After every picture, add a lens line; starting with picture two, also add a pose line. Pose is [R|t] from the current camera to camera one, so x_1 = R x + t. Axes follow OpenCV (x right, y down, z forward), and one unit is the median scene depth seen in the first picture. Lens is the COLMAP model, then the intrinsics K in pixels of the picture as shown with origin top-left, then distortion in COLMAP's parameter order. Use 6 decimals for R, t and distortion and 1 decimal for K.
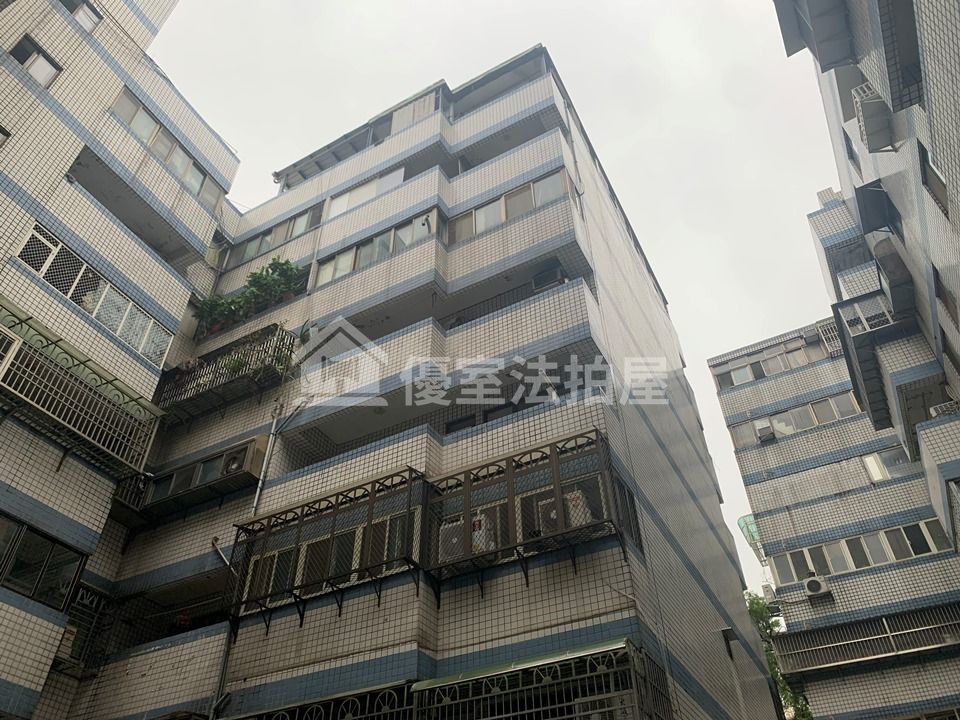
lens RADIAL K [[732.2, 0, 472.6], [0, 732.2, 363.2], [0, 0, 1]] dist [0.052427, -0.066315]
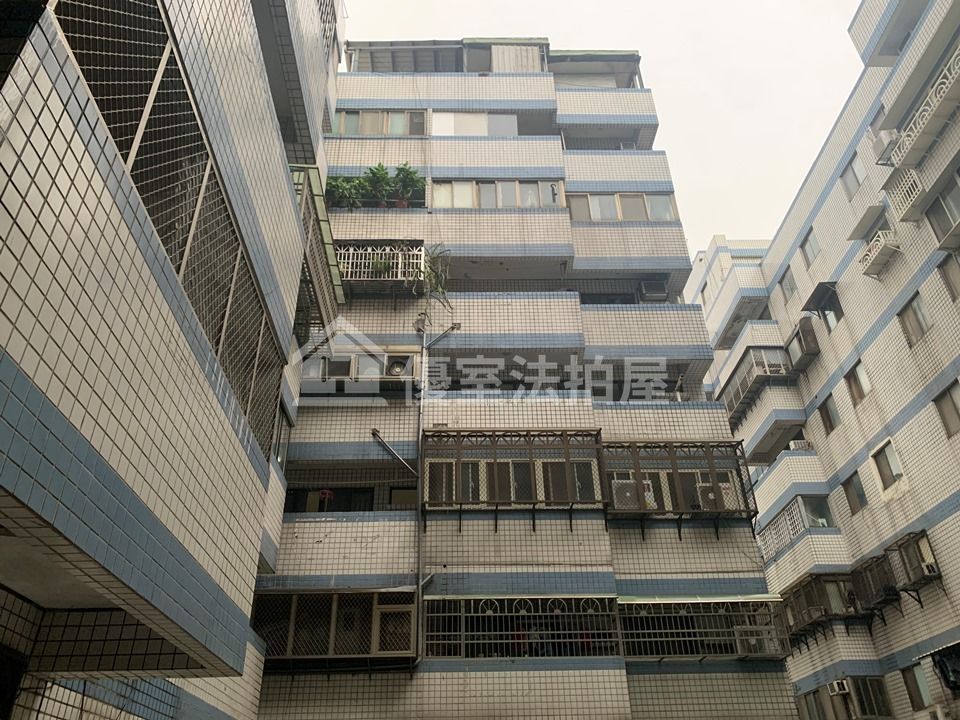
lens RADIAL K [[730.5, 0, 477.1], [0, 730.5, 359.8], [0, 0, 1]] dist [0.052847, -0.053879]
pose [[0.862485, 0.264746, 0.431310, -0.887960], [-0.329382, 0.940695, 0.081246, -0.003826], [-0.384222, -0.212139, 0.898538, -0.028364]]
